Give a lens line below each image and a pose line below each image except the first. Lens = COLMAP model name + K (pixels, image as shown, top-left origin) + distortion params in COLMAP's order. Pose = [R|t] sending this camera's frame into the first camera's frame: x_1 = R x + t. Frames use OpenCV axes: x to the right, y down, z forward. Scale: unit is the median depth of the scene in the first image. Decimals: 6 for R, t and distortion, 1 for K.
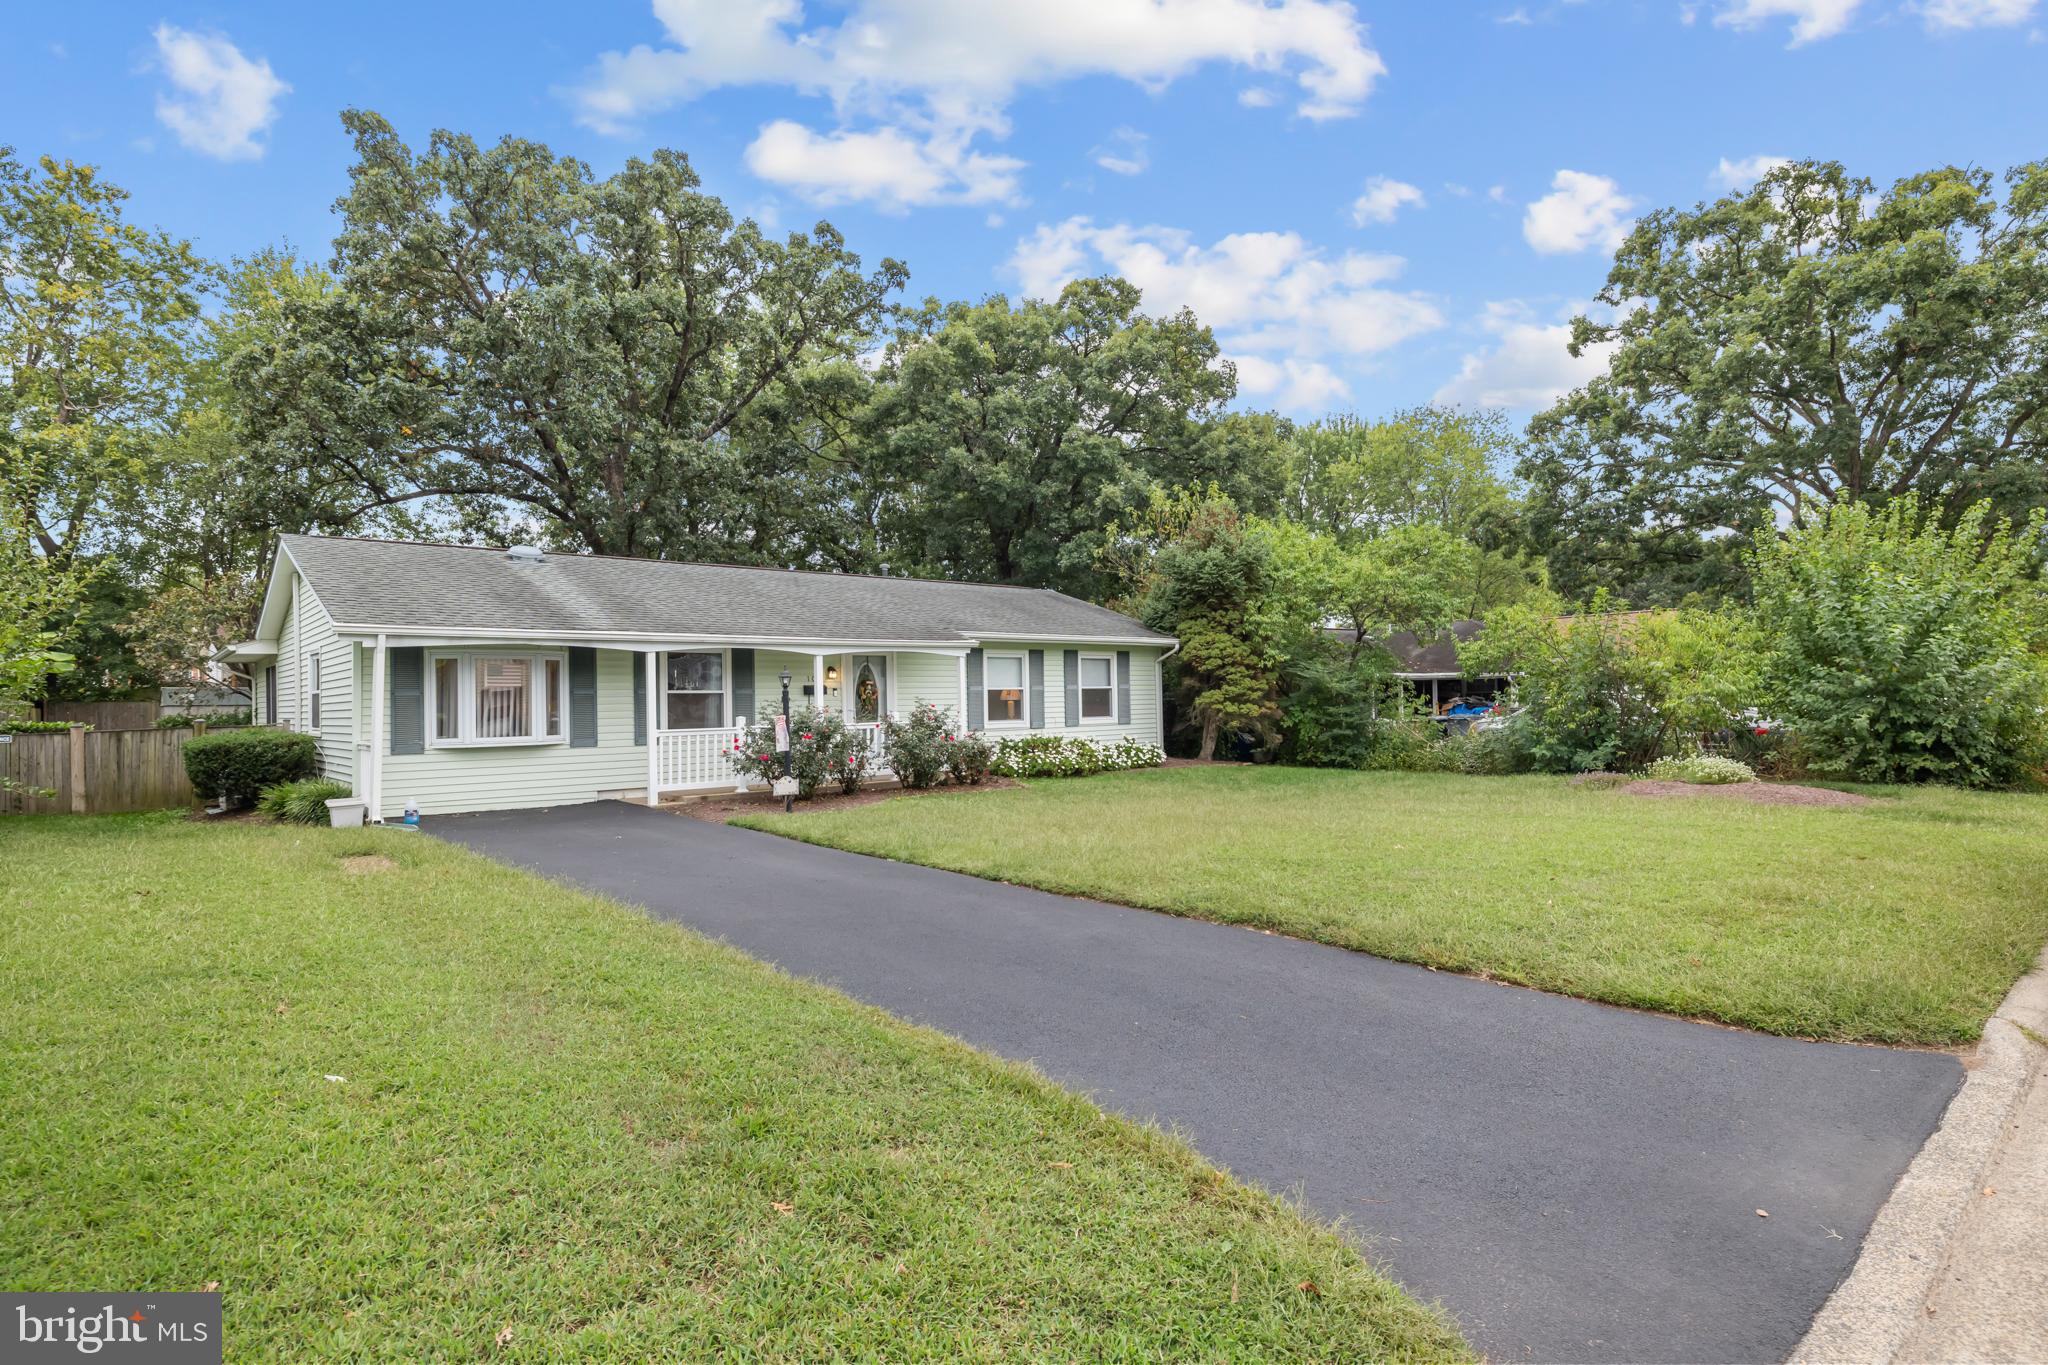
lens RADIAL K [[1048.4, 0, 1031.7], [0, 1048.4, 687.3], [0, 0, 1]] dist [0.002804, 0.000309]
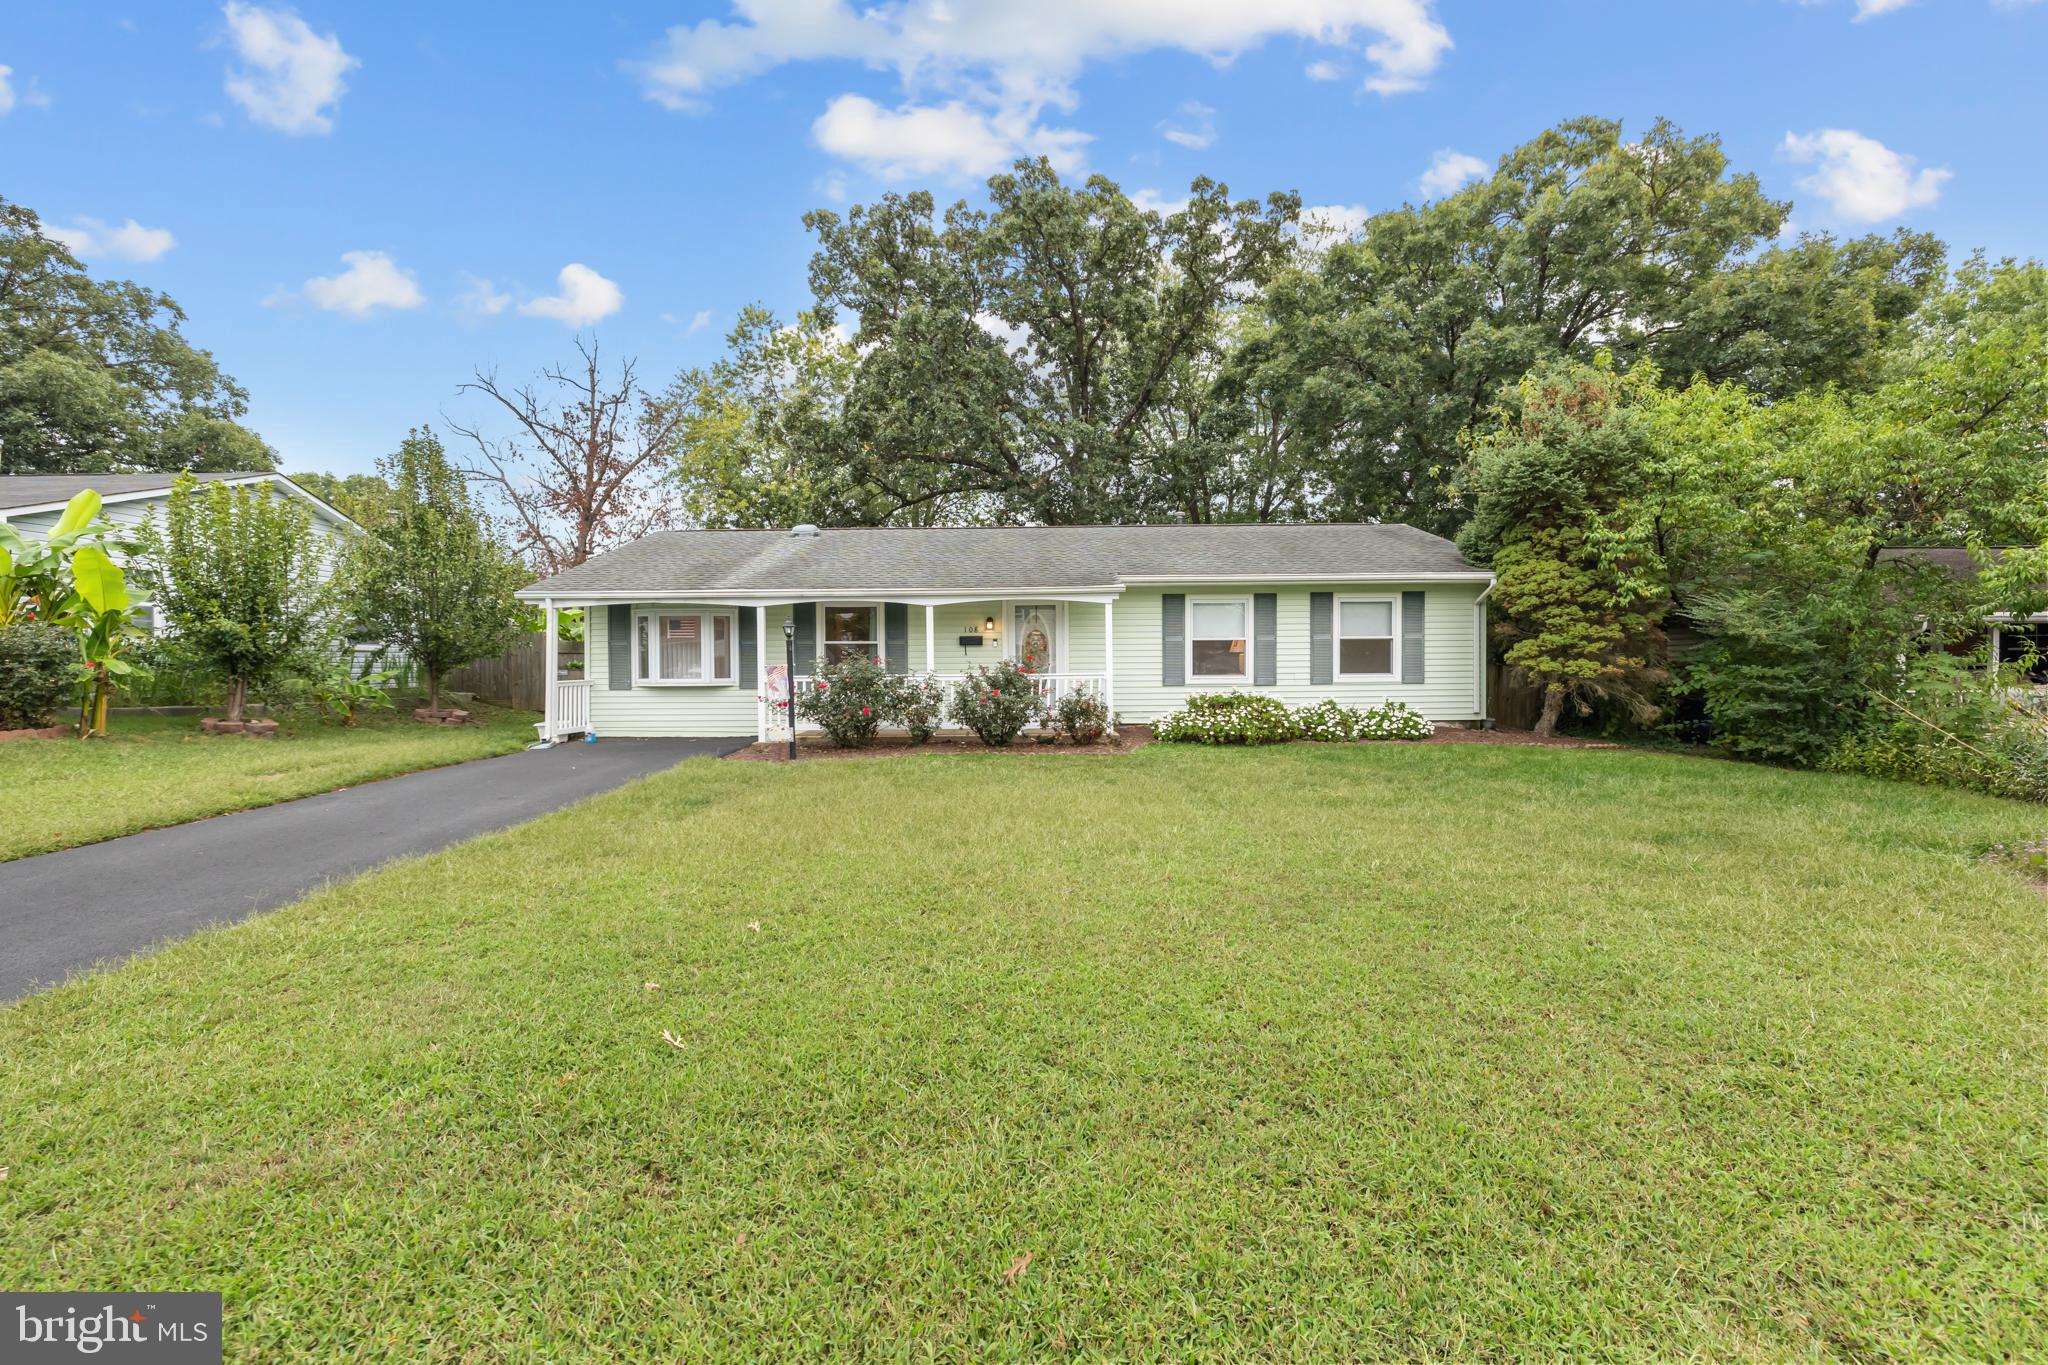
lens RADIAL K [[875.2, 0, 1022.9], [0, 875.2, 670.2], [0, 0, 1]] dist [0.005223, -0.001091]
pose [[0.748345, 0.019864, -0.663013, 0.315125], [0.002648, 0.999454, 0.032932, 0.002738], [0.663305, -0.026400, 0.747883, 0.318872]]
